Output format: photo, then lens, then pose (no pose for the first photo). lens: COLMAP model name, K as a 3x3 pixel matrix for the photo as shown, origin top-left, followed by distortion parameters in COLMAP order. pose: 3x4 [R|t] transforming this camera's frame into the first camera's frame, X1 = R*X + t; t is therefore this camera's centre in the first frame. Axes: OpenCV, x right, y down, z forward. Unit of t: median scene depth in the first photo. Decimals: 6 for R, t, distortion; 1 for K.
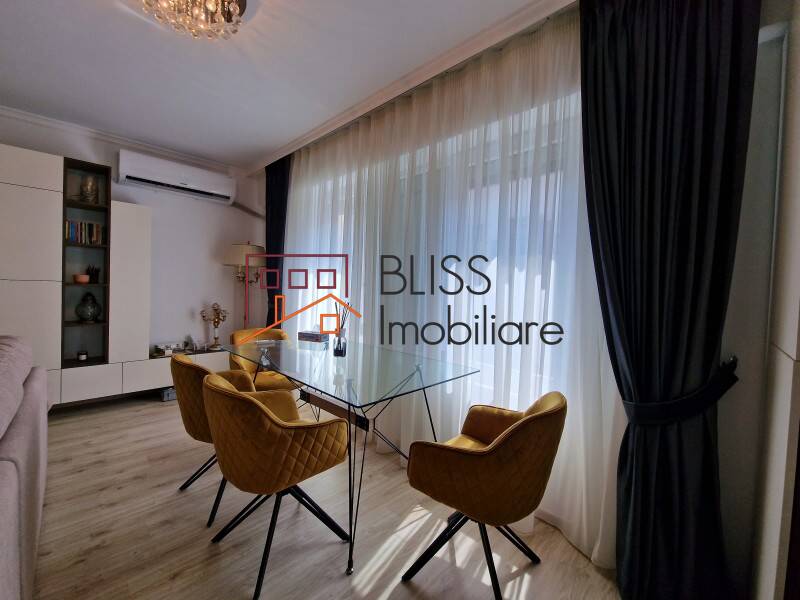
lens RADIAL K [[331.4, 0, 404.9], [0, 331.4, 293.1], [0, 0, 1]] dist [0.000706, -0.000986]
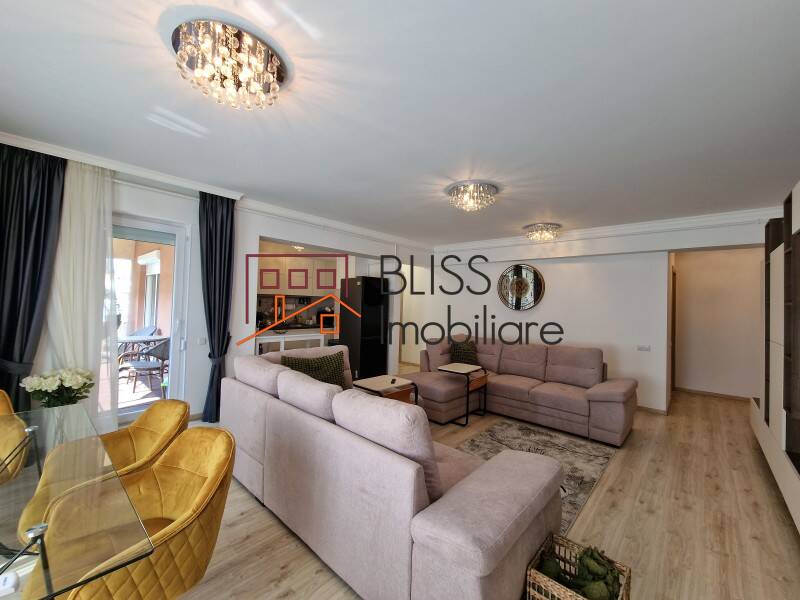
lens RADIAL K [[329.2, 0, 405.1], [0, 329.2, 294.8], [0, 0, 1]] dist [0.003979, -0.004703]
pose [[-0.996820, -0.068572, -0.040593, -0.621680], [-0.068332, 0.997636, -0.007267, -0.094820], [0.040995, -0.004470, -0.999149, 1.058634]]
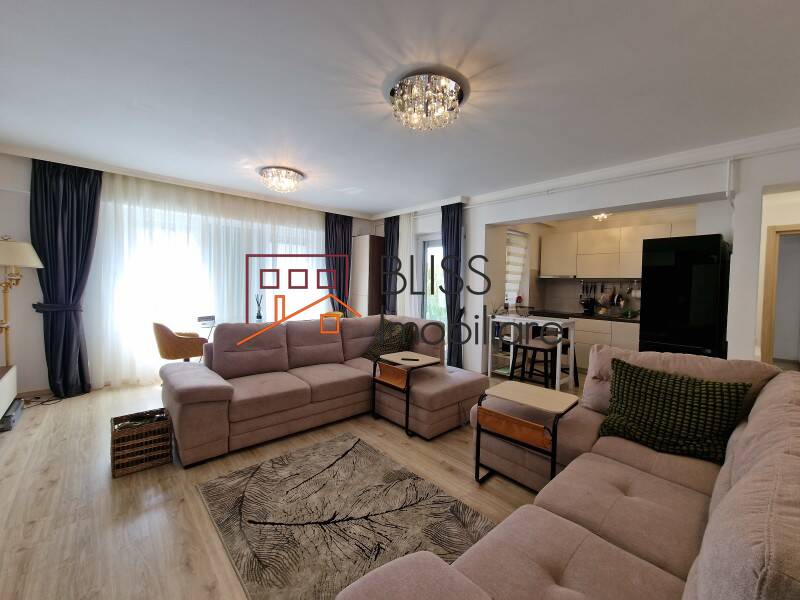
lens RADIAL K [[329.2, 0, 405.9], [0, 329.2, 295.7], [0, 0, 1]] dist [0.003979, -0.004703]
pose [[0.055180, -0.071934, 0.995882, -1.641424], [-0.002849, 0.997386, 0.072201, -0.086343], [-0.998472, -0.006821, 0.054831, -0.069046]]
